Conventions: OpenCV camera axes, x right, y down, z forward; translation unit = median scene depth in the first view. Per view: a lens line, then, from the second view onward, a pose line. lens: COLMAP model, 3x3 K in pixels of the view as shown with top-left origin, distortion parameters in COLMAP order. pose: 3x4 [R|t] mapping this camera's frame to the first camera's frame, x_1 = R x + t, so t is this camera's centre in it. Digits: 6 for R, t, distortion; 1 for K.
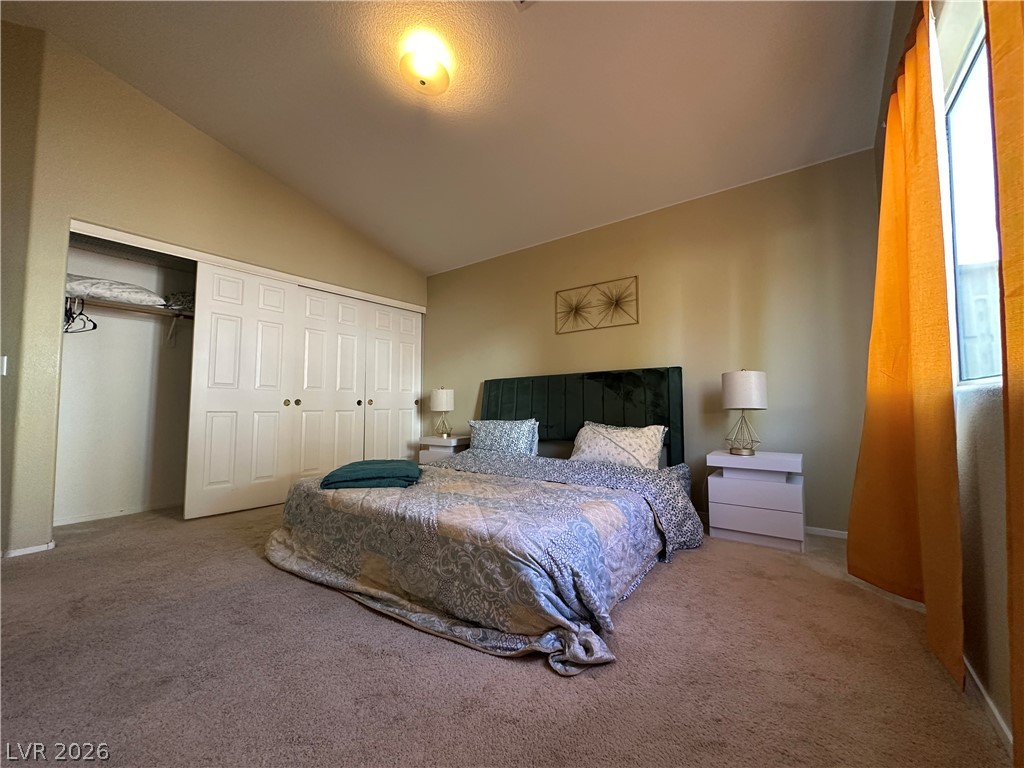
lens RADIAL K [[406.4, 0, 511.3], [0, 406.4, 384.2], [0, 0, 1]] dist [-0.006613, 0.001548]
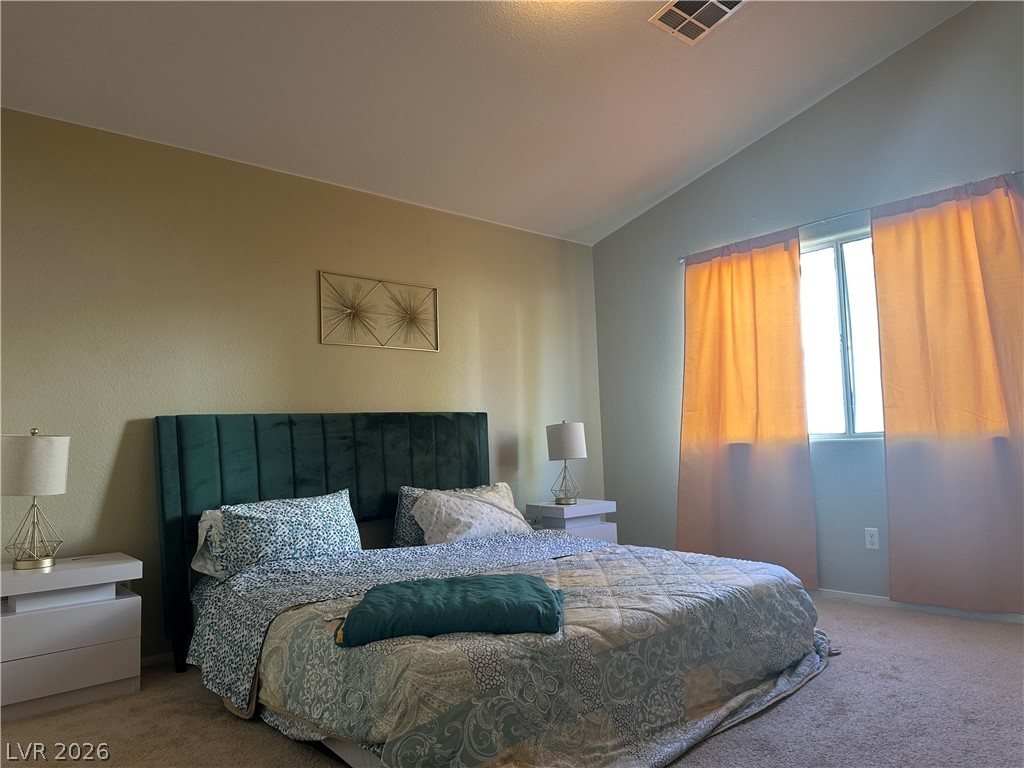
lens RADIAL K [[713.4, 0, 510.1], [0, 713.4, 381.4], [0, 0, 1]] dist [0.056668, -0.065710]
pose [[0.206761, 0.082060, 0.974944, -1.342973], [-0.018096, 0.996627, -0.080047, 0.013569], [-0.978224, -0.001092, 0.207548, 0.837527]]
